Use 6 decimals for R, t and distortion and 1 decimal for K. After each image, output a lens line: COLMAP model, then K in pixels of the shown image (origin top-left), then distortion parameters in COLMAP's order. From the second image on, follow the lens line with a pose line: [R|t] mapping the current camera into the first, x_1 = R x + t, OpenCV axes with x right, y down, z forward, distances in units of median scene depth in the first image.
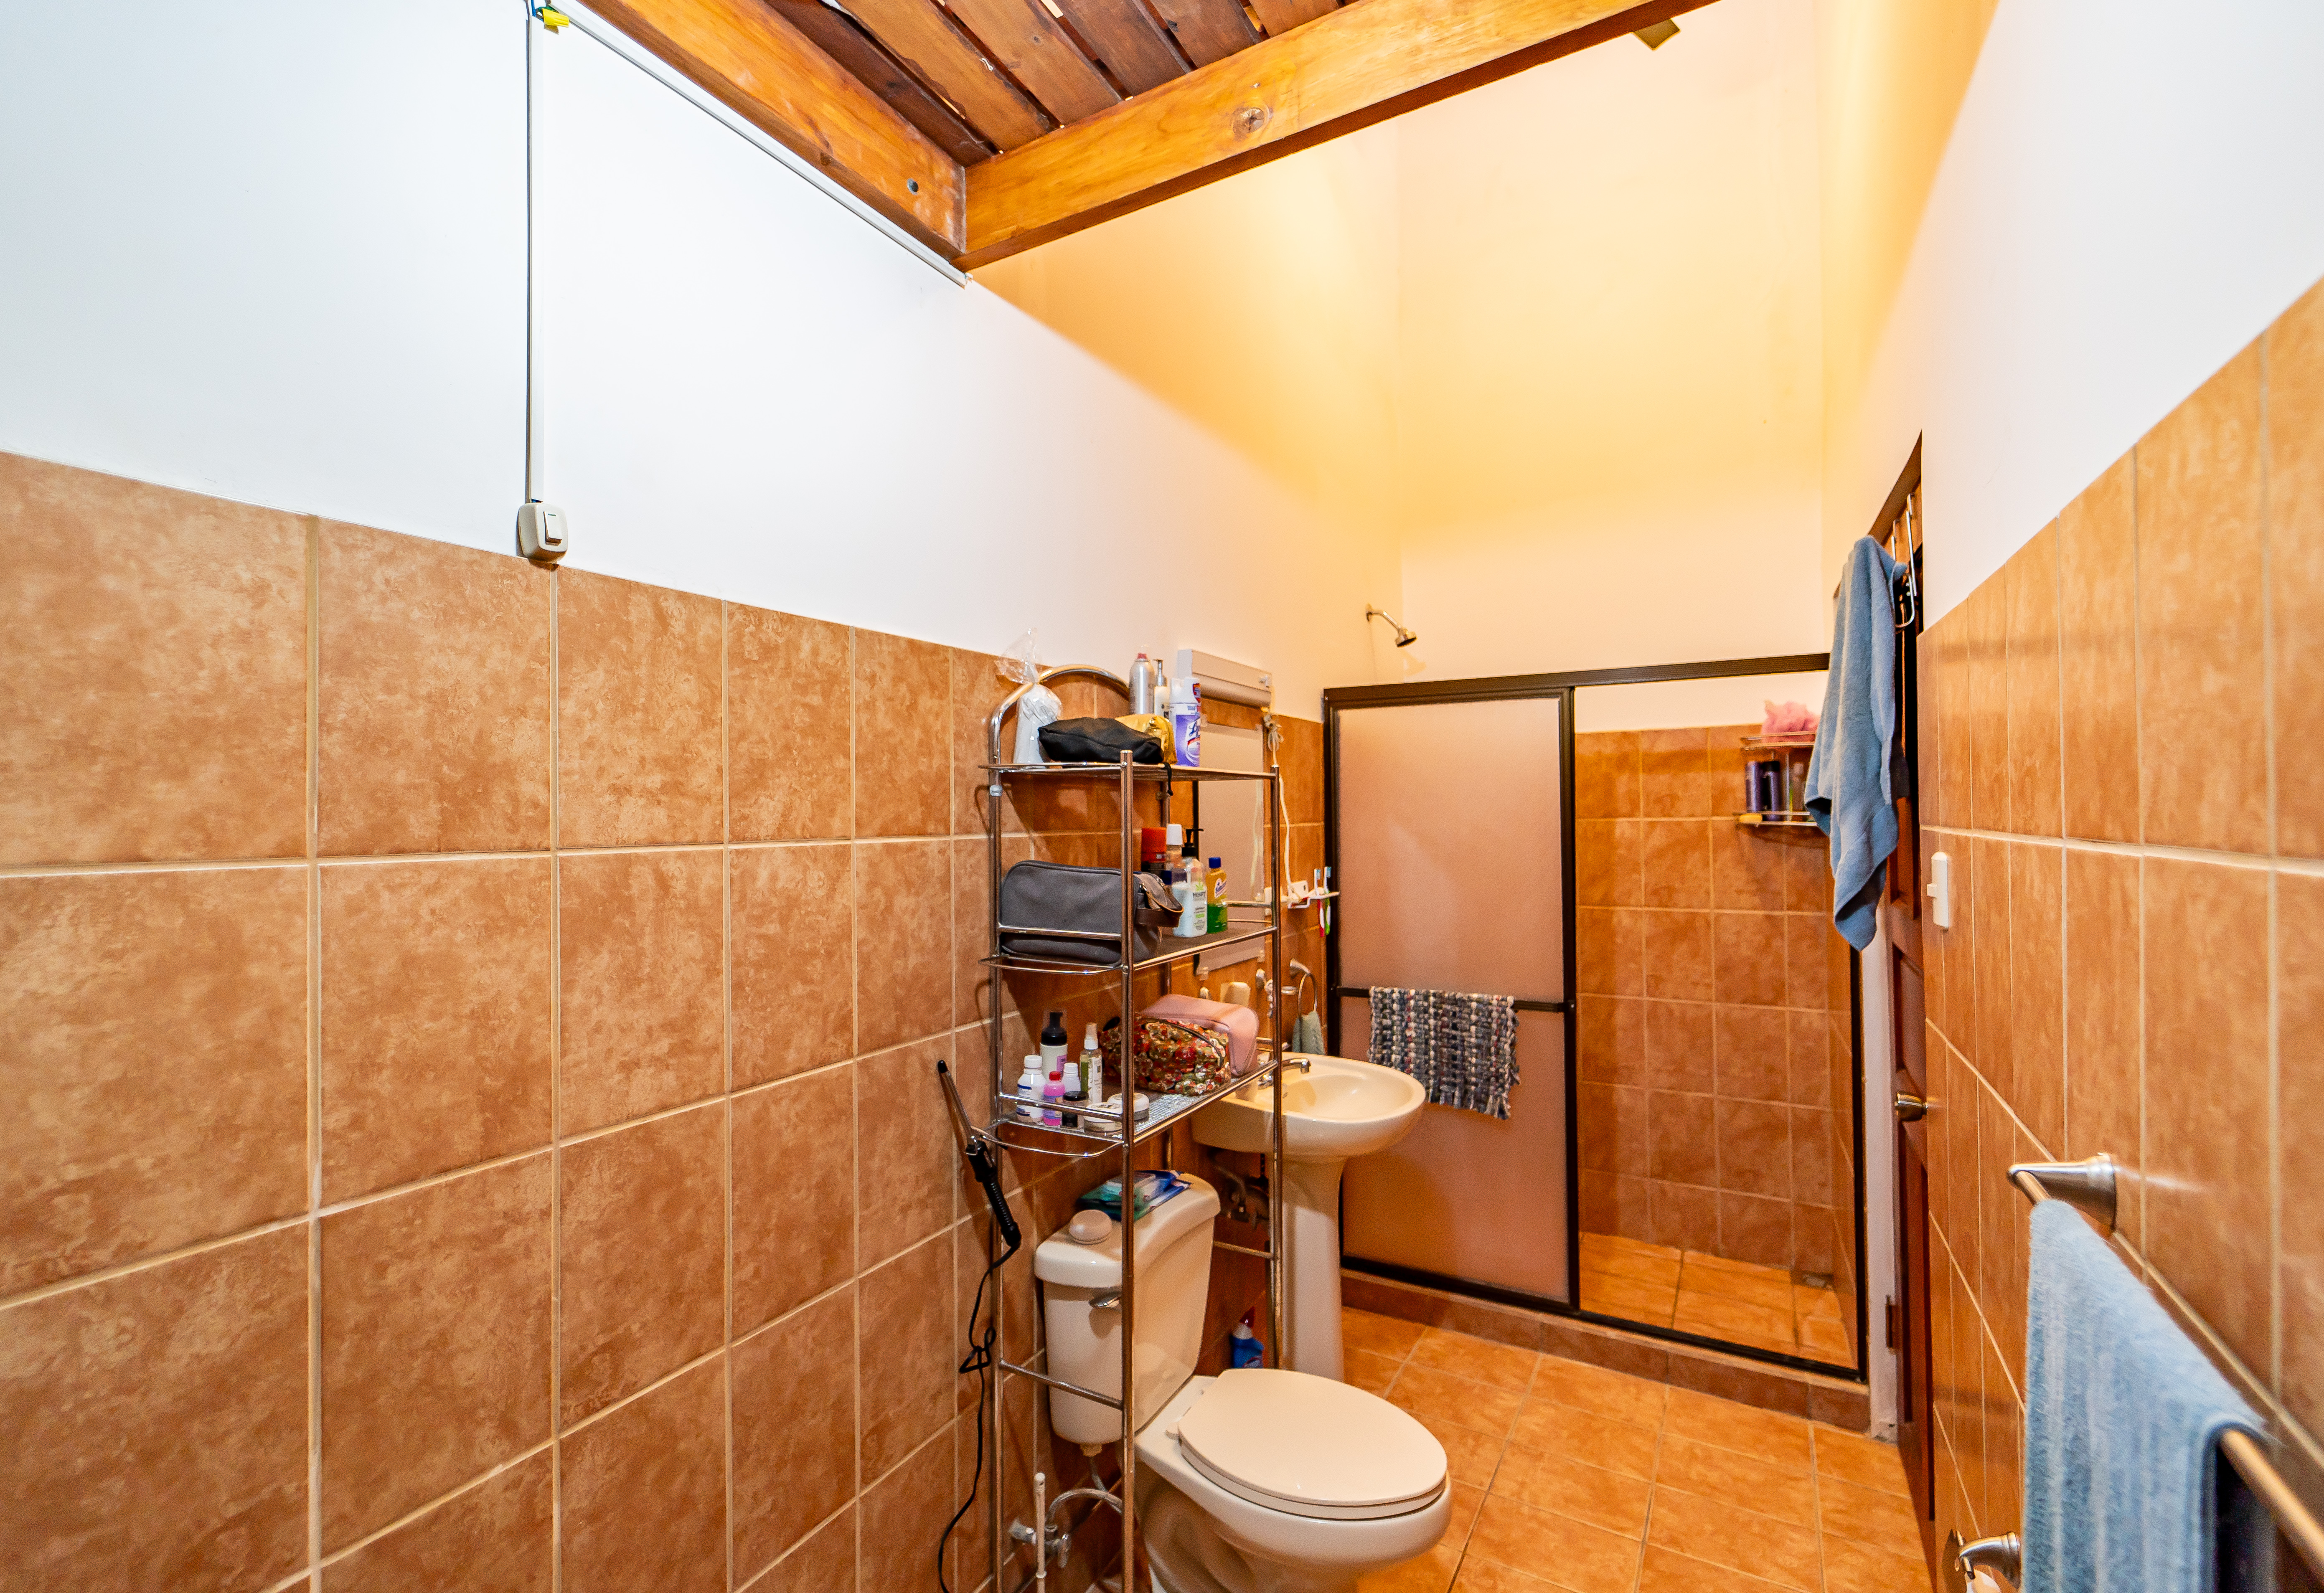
lens RADIAL K [[956.2, 0, 1156.5], [0, 956.2, 801.2], [0, 0, 1]] dist [0.002475, 0.000287]
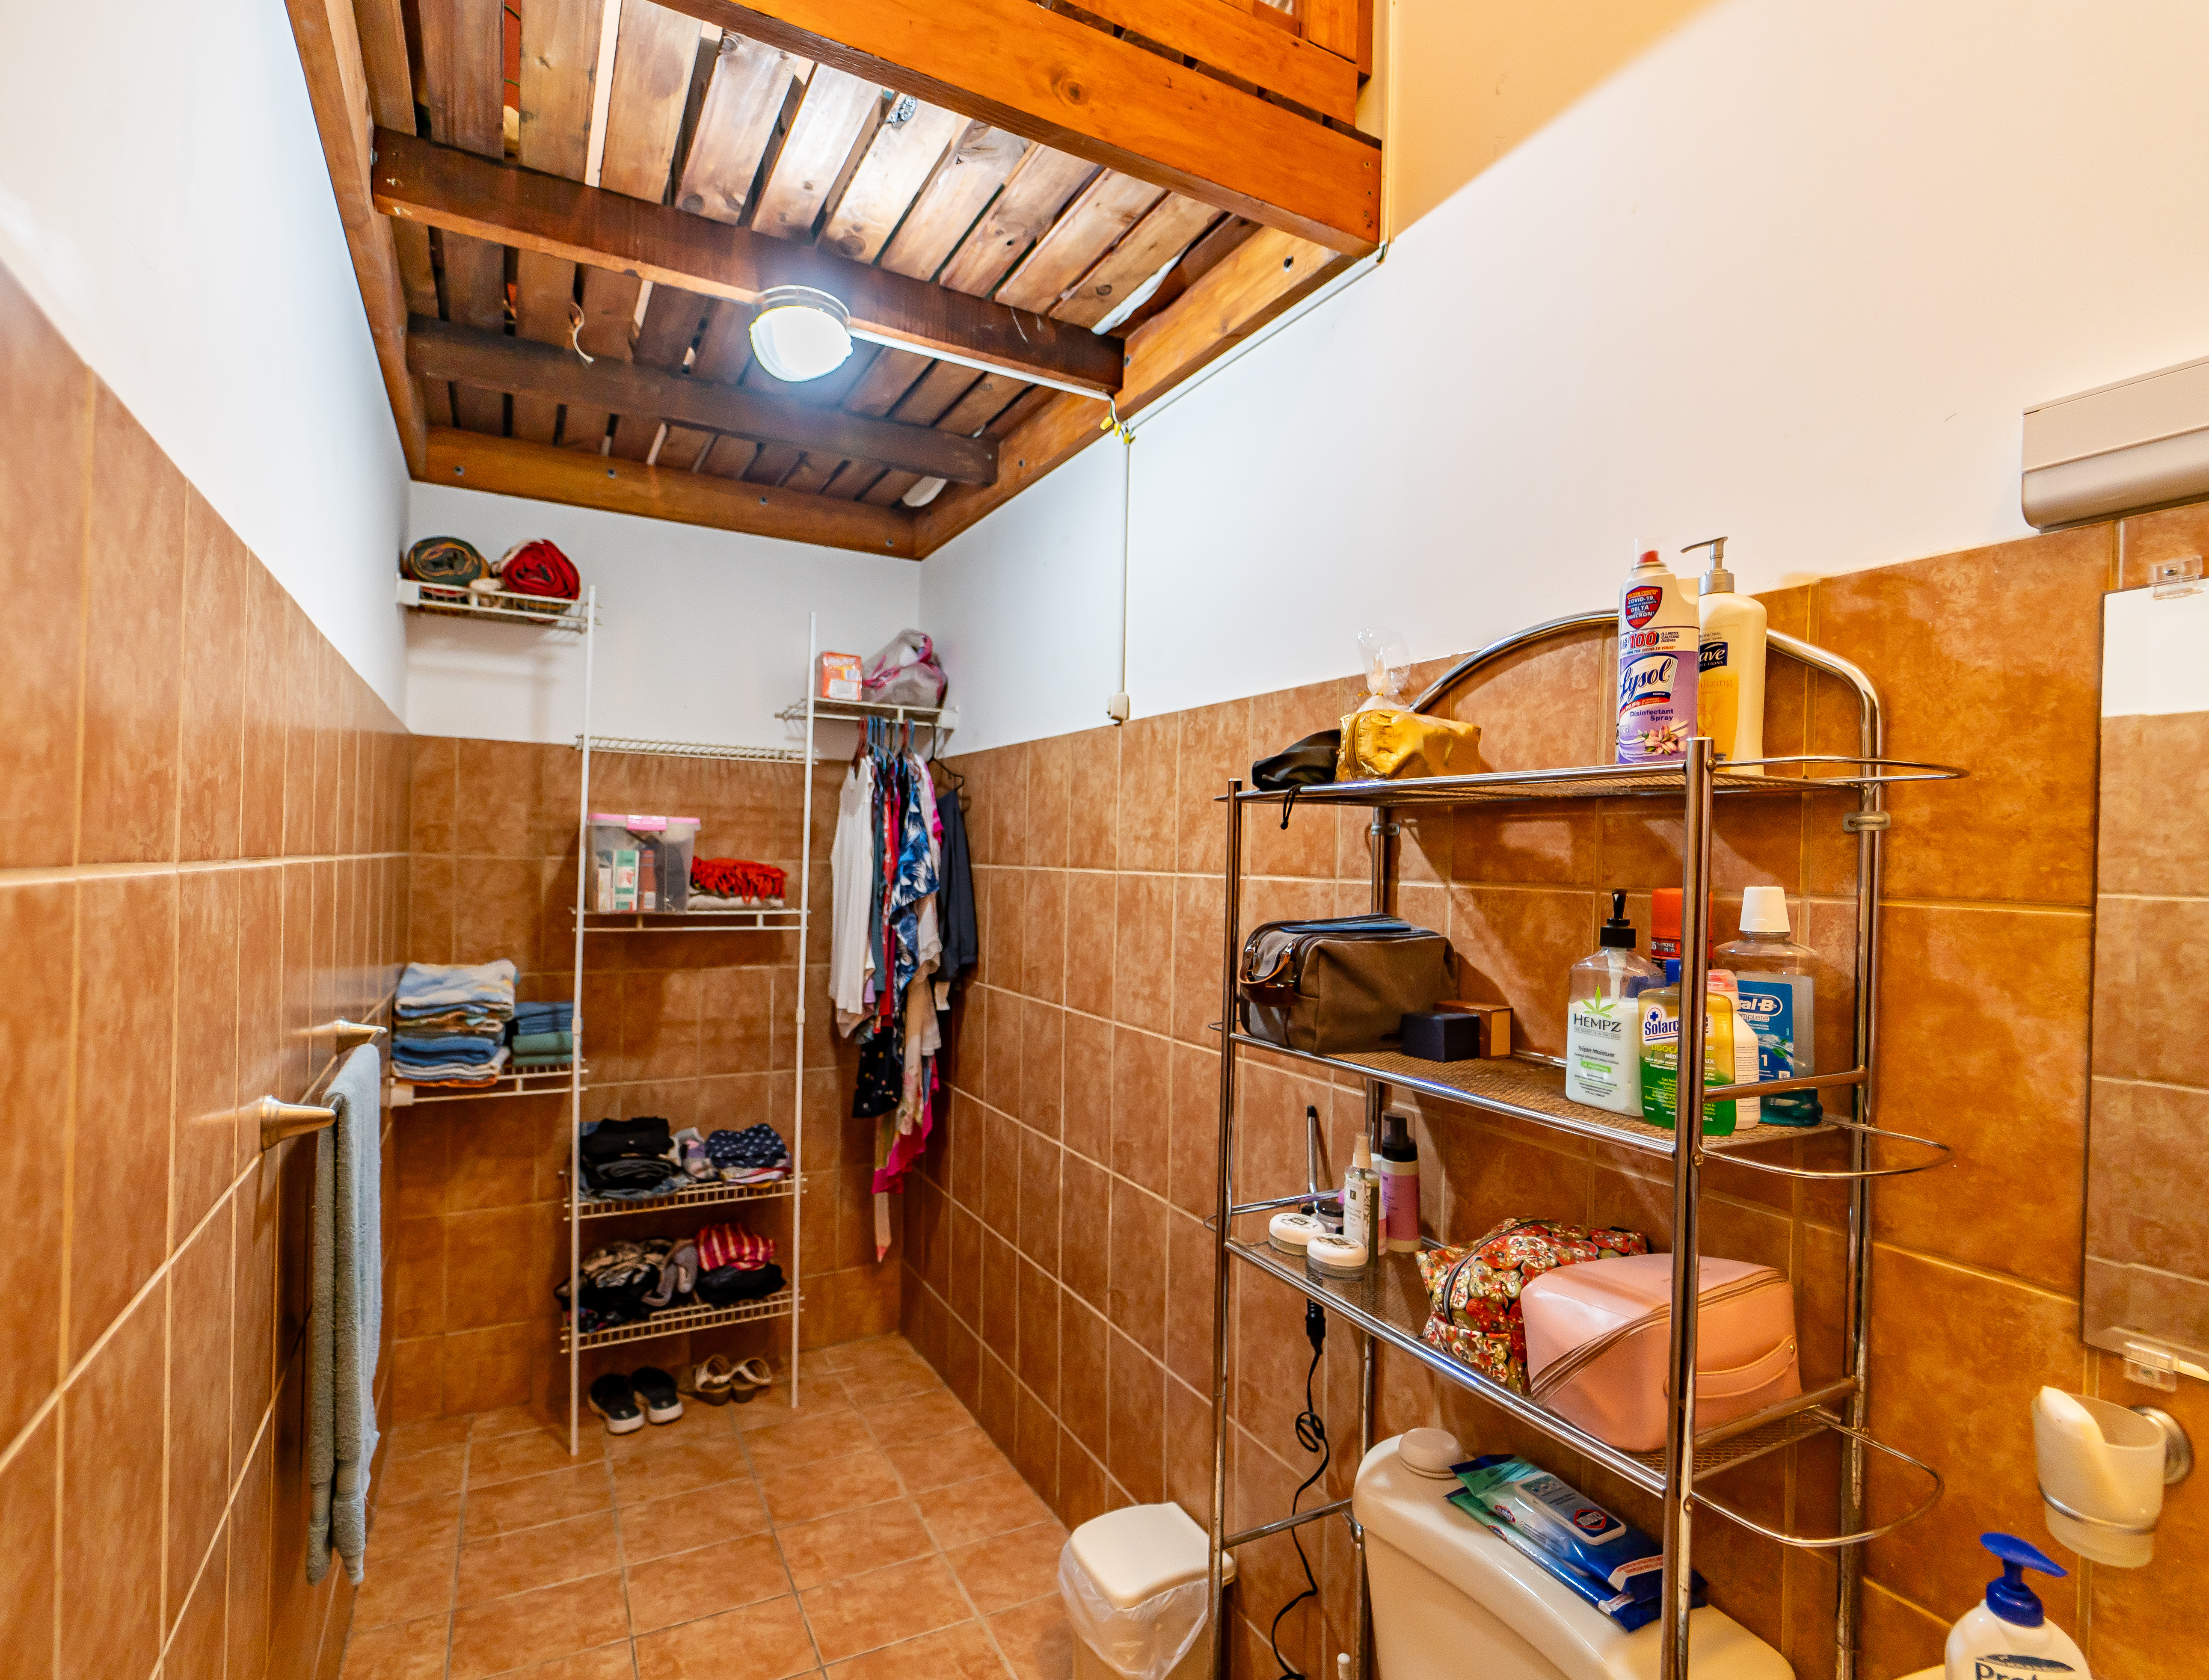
lens RADIAL K [[1117.2, 0, 1101.0], [0, 1117.2, 856.1], [0, 0, 1]] dist [0.001295, 0.000455]
pose [[-0.515552, -0.004920, -0.856844, 1.106059], [-0.006885, 0.999975, -0.001599, 0.022798], [0.856830, 0.005075, -0.515573, 1.783068]]
